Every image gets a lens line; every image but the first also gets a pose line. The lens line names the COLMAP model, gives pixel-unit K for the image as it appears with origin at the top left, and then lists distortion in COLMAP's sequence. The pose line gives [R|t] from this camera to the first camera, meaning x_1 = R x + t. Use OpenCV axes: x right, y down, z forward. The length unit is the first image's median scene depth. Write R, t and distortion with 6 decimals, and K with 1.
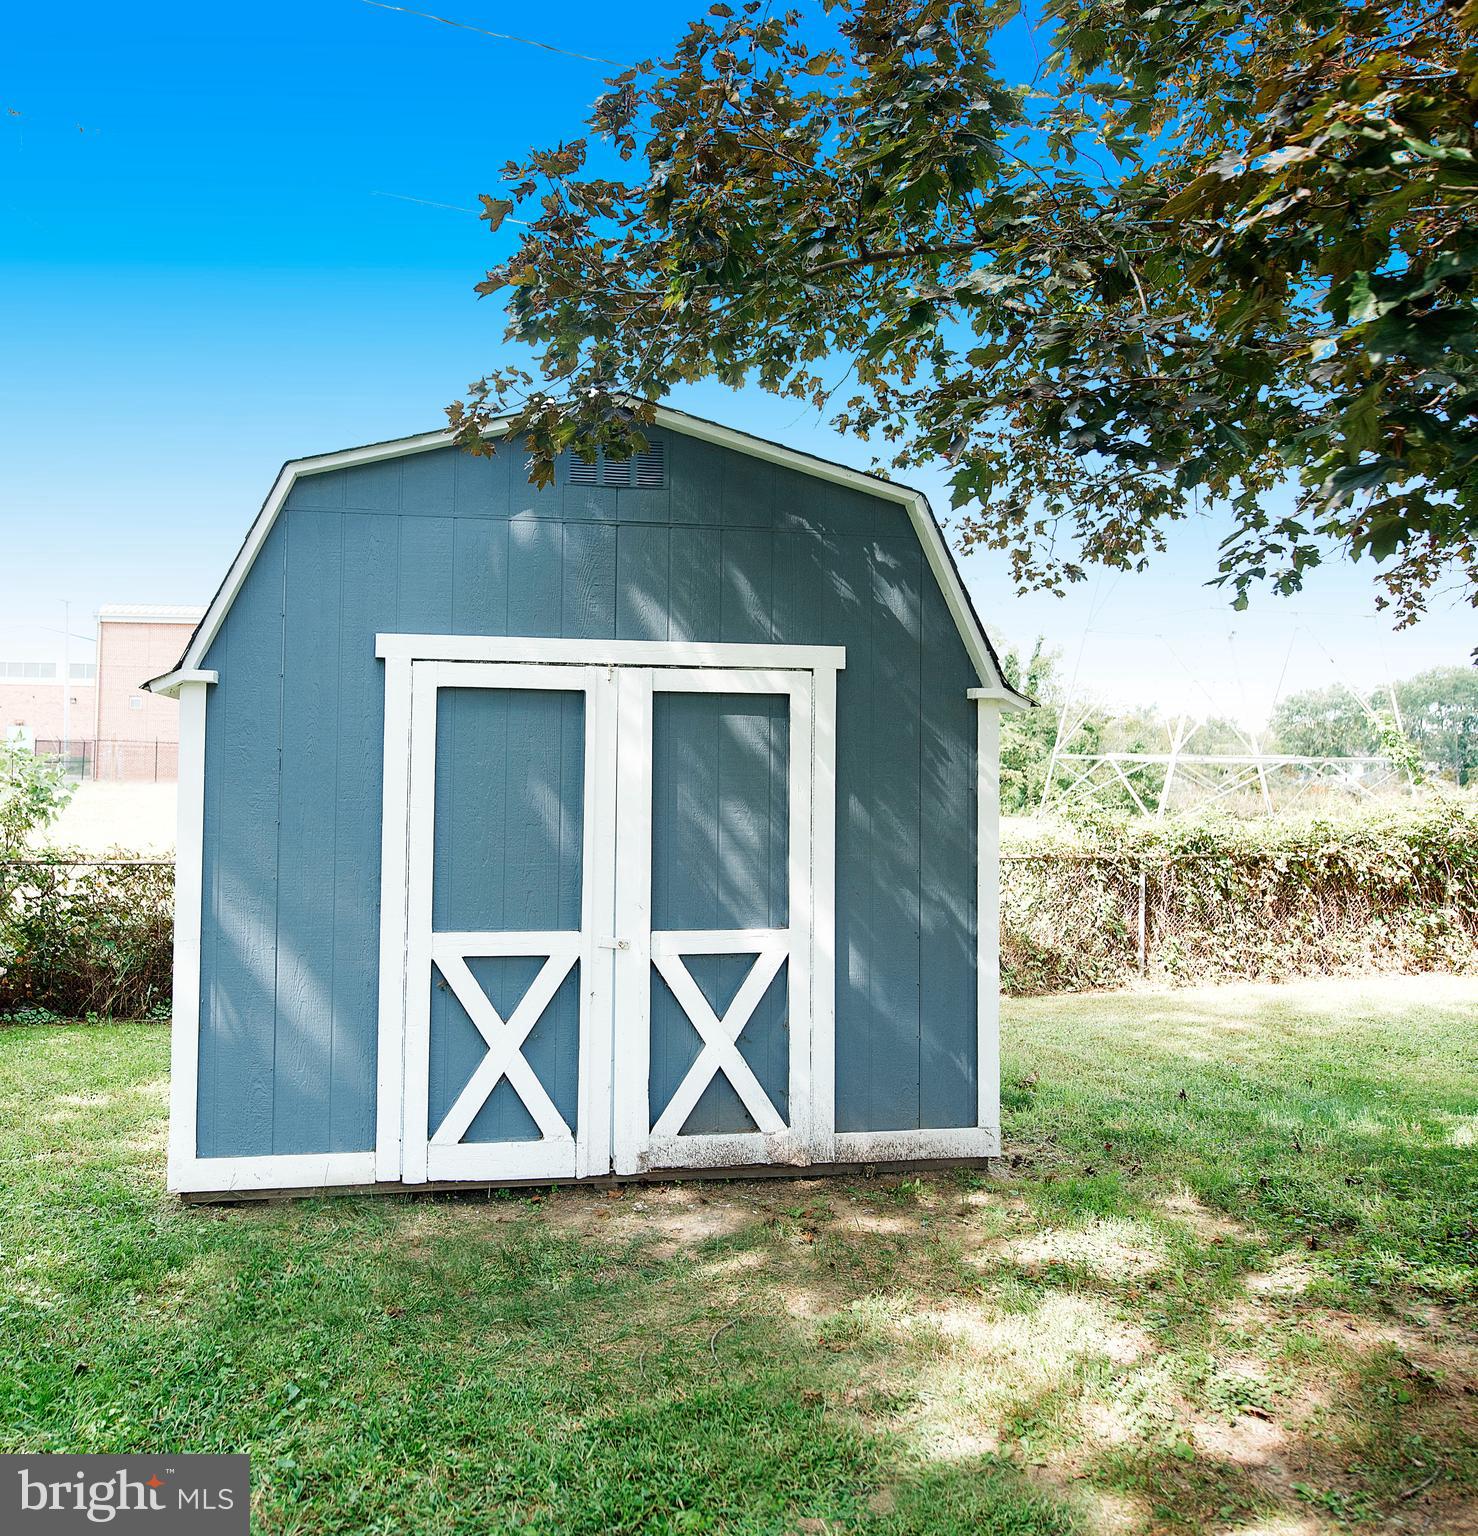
lens RADIAL K [[1290.0, 0, 729.5], [0, 1290.0, 765.2], [0, 0, 1]] dist [-0.004670, -0.000576]
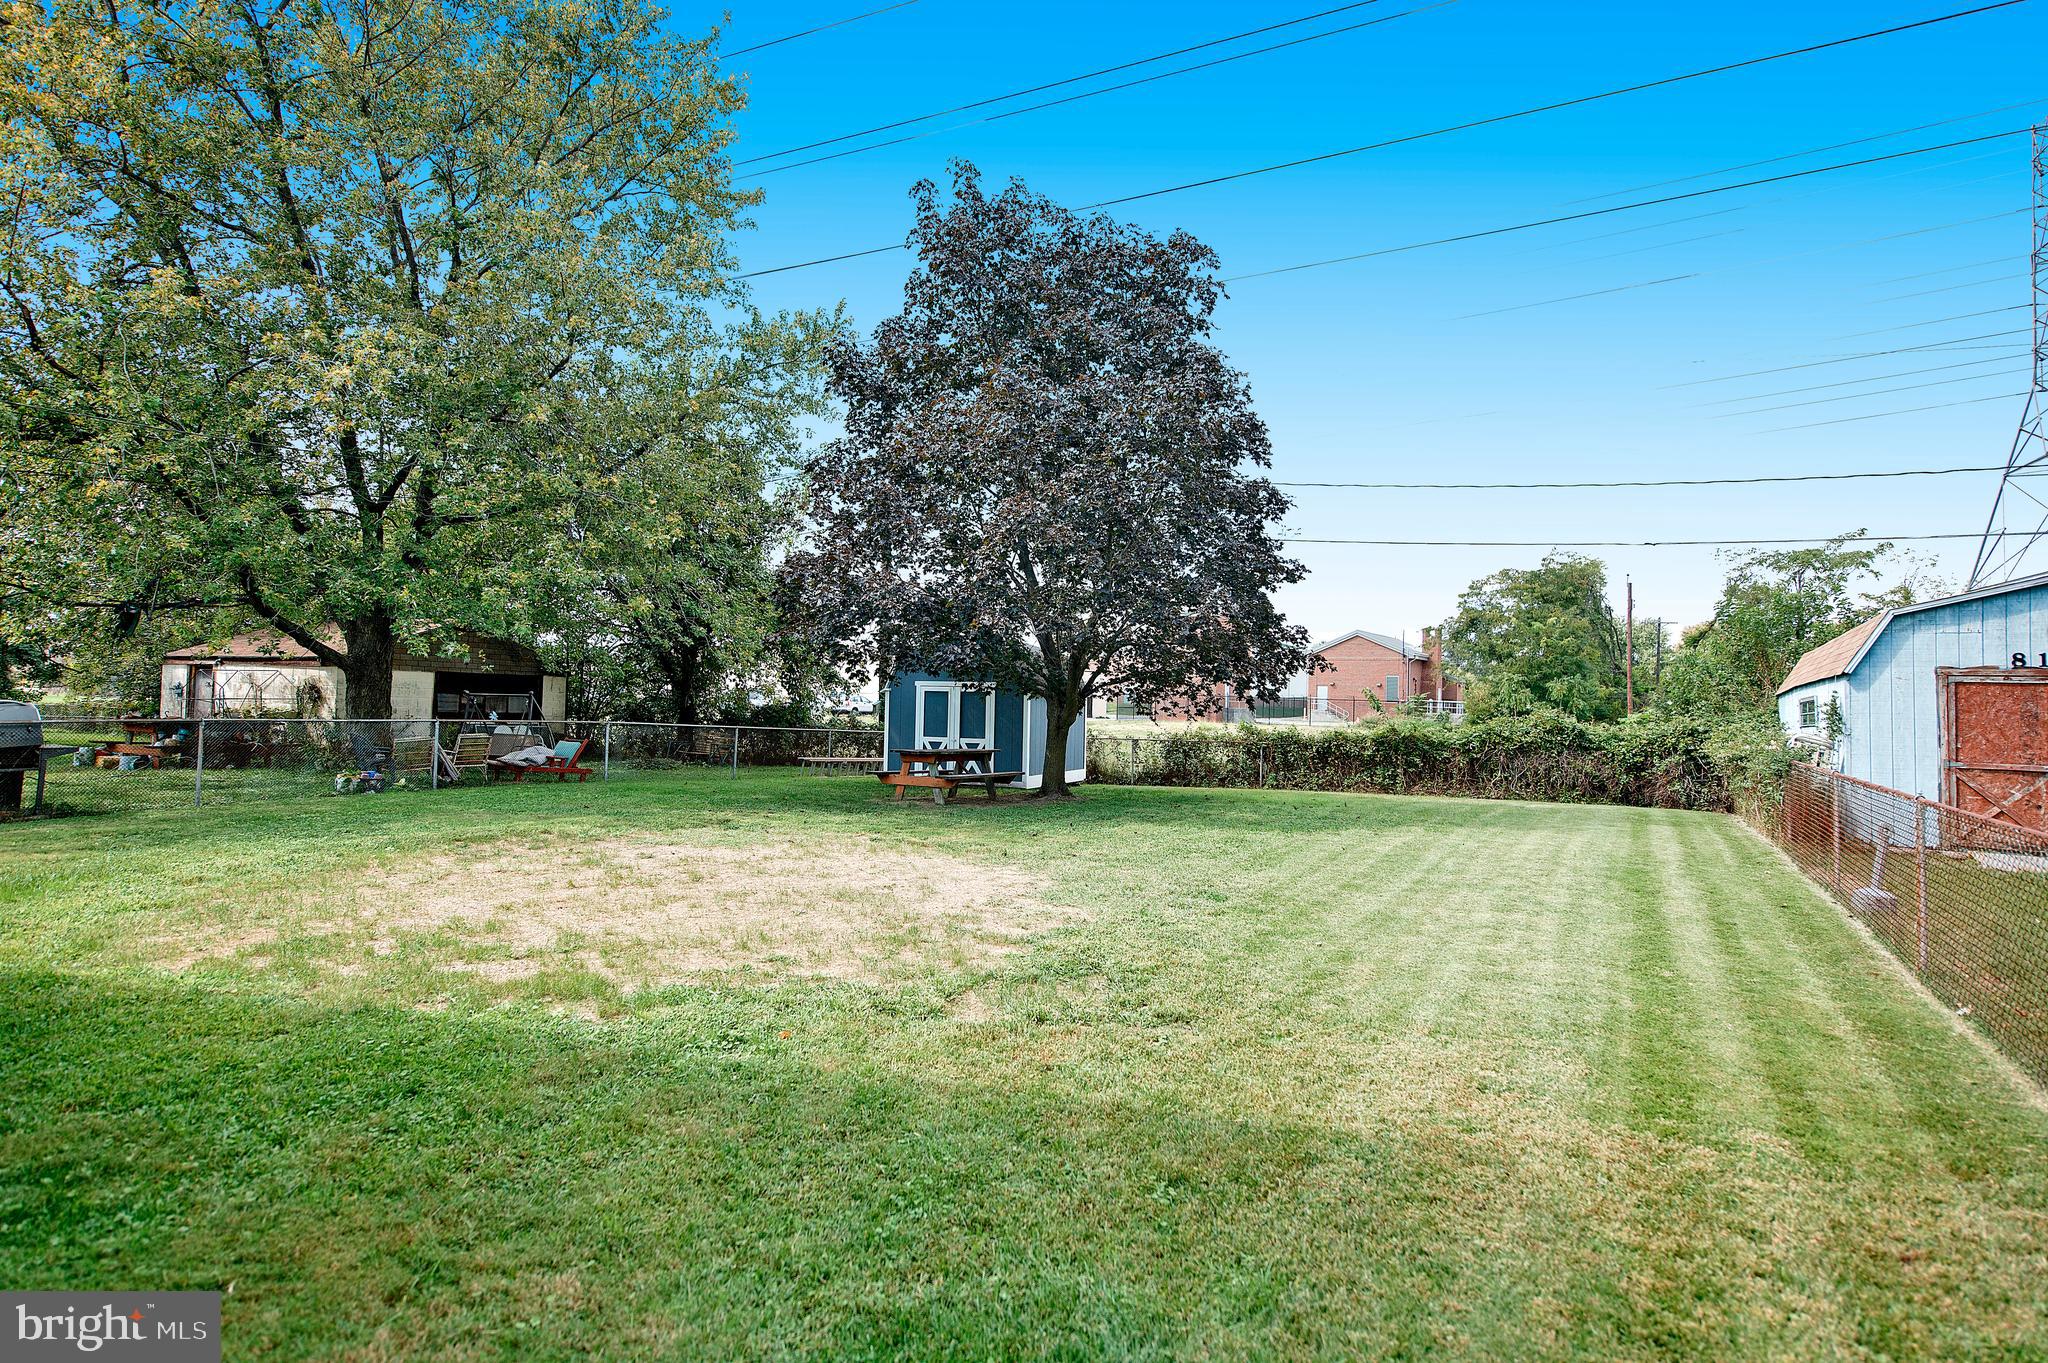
lens RADIAL K [[1106.6, 0, 1024.8], [0, 1106.6, 677.7], [0, 0, 1]] dist [-0.001021, -0.002007]
pose [[0.801395, -0.010314, -0.598046, 2.814766], [-0.006855, 0.999627, -0.026426, 0.002732], [0.598096, 0.025278, 0.801026, -2.404971]]
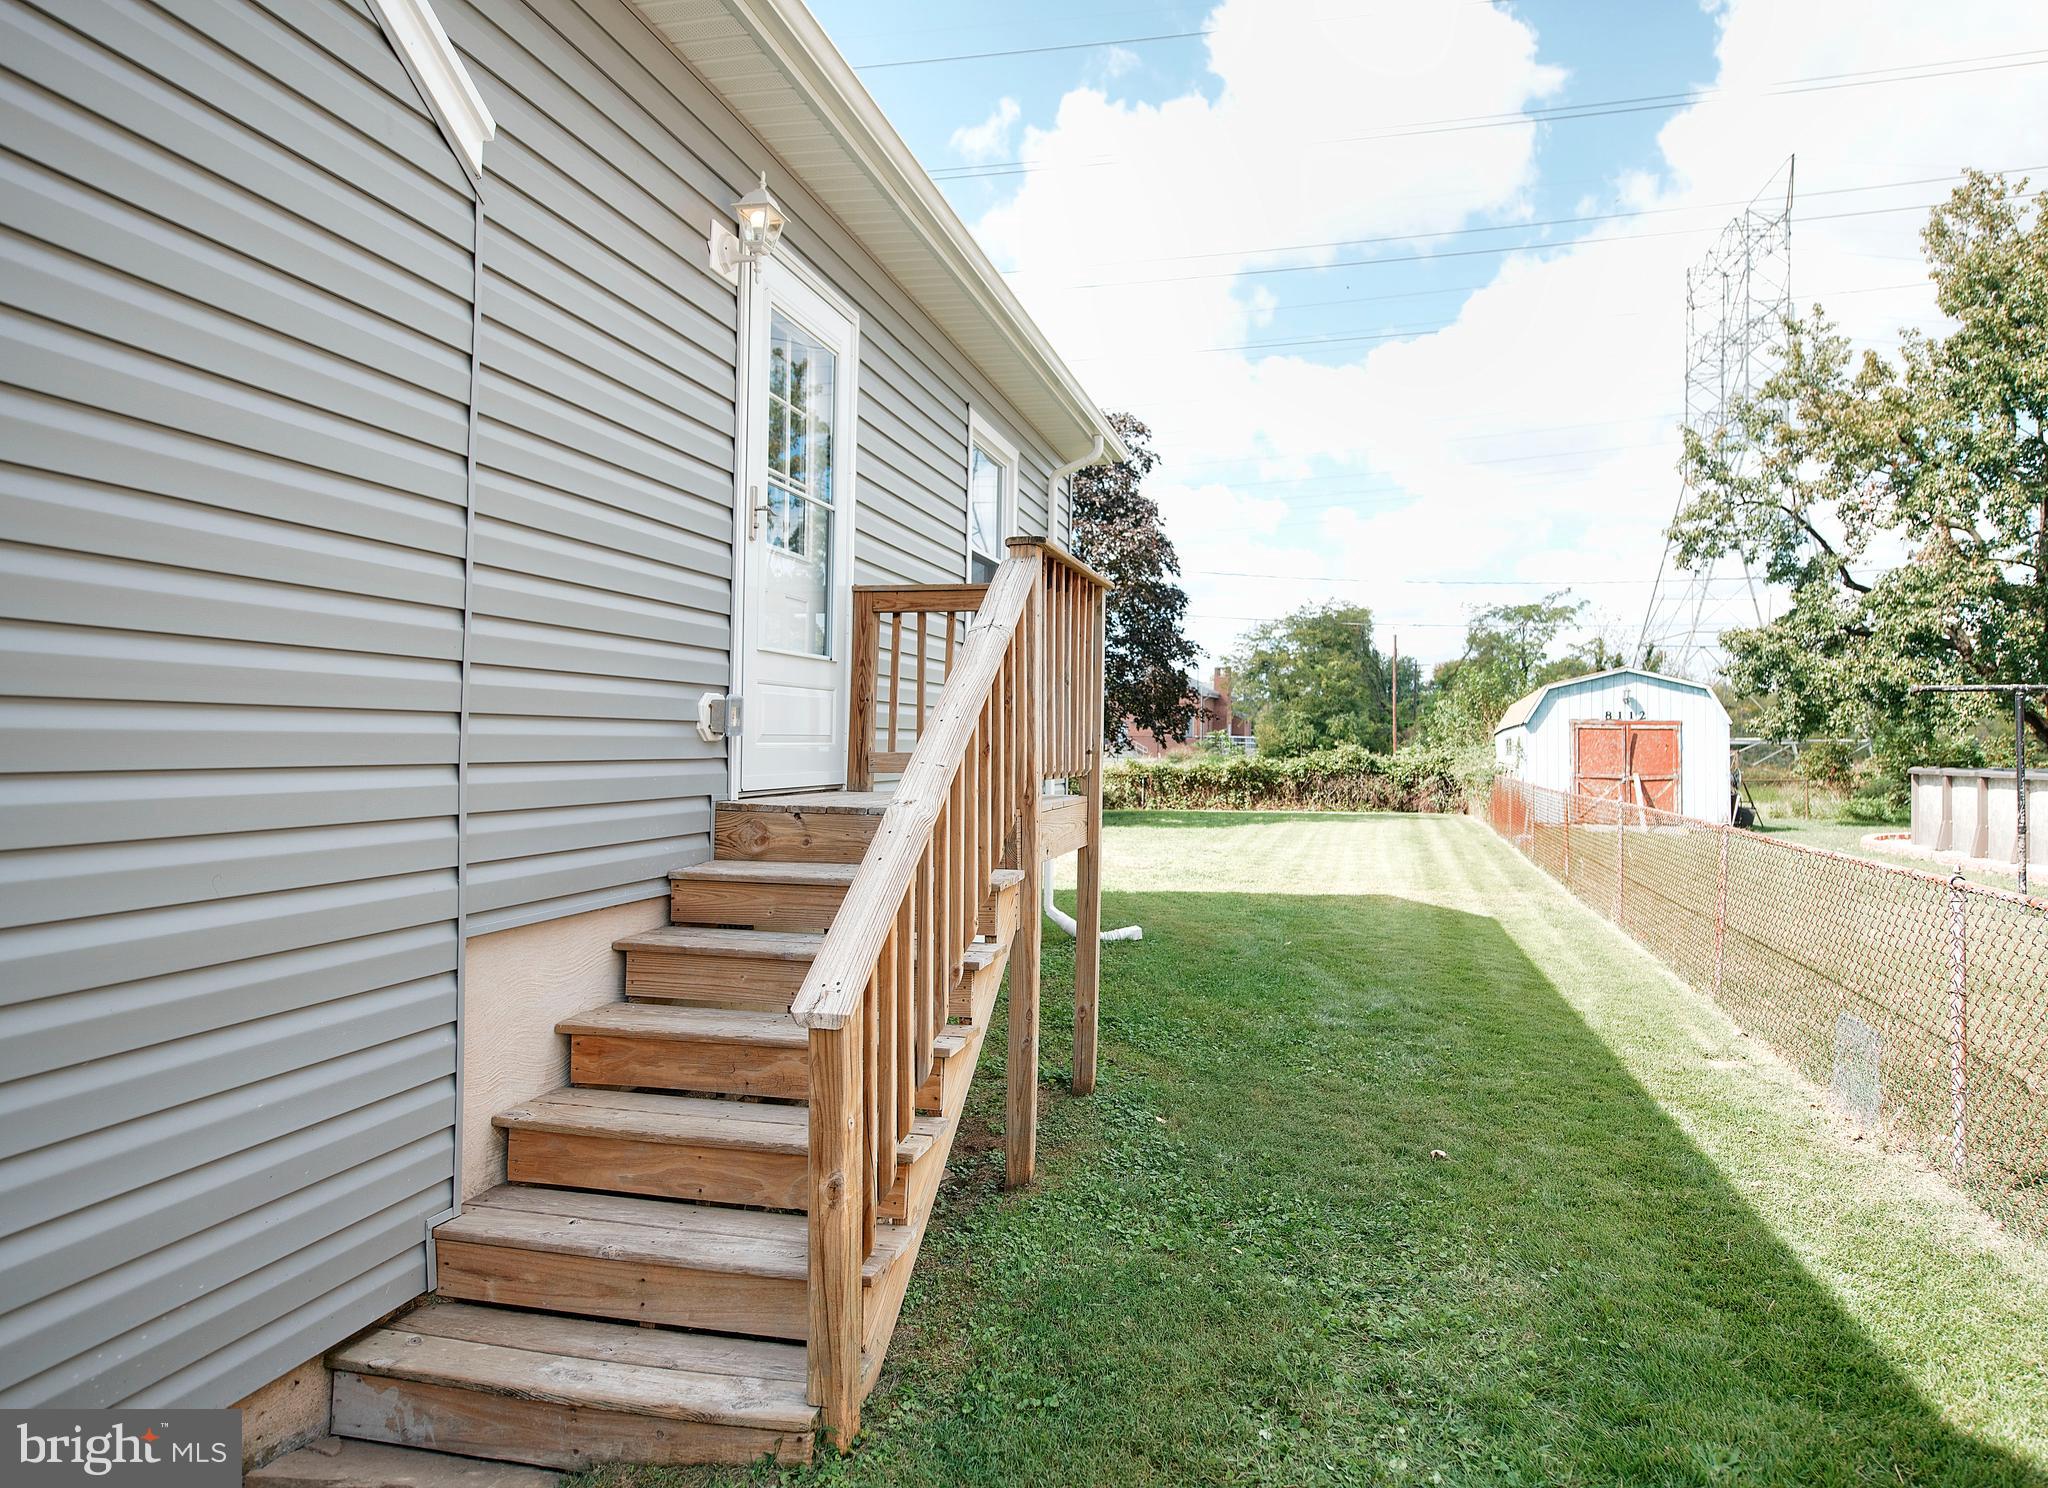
lens RADIAL K [[1251.6, 0, 1121.5], [0, 1251.6, 779.9], [0, 0, 1]] dist [0.001994, 0.000134]
pose [[0.940353, 0.002572, -0.340190, 3.002776], [0.007593, 0.999564, 0.028545, -0.017705], [0.340115, -0.029425, 0.939923, -4.512835]]
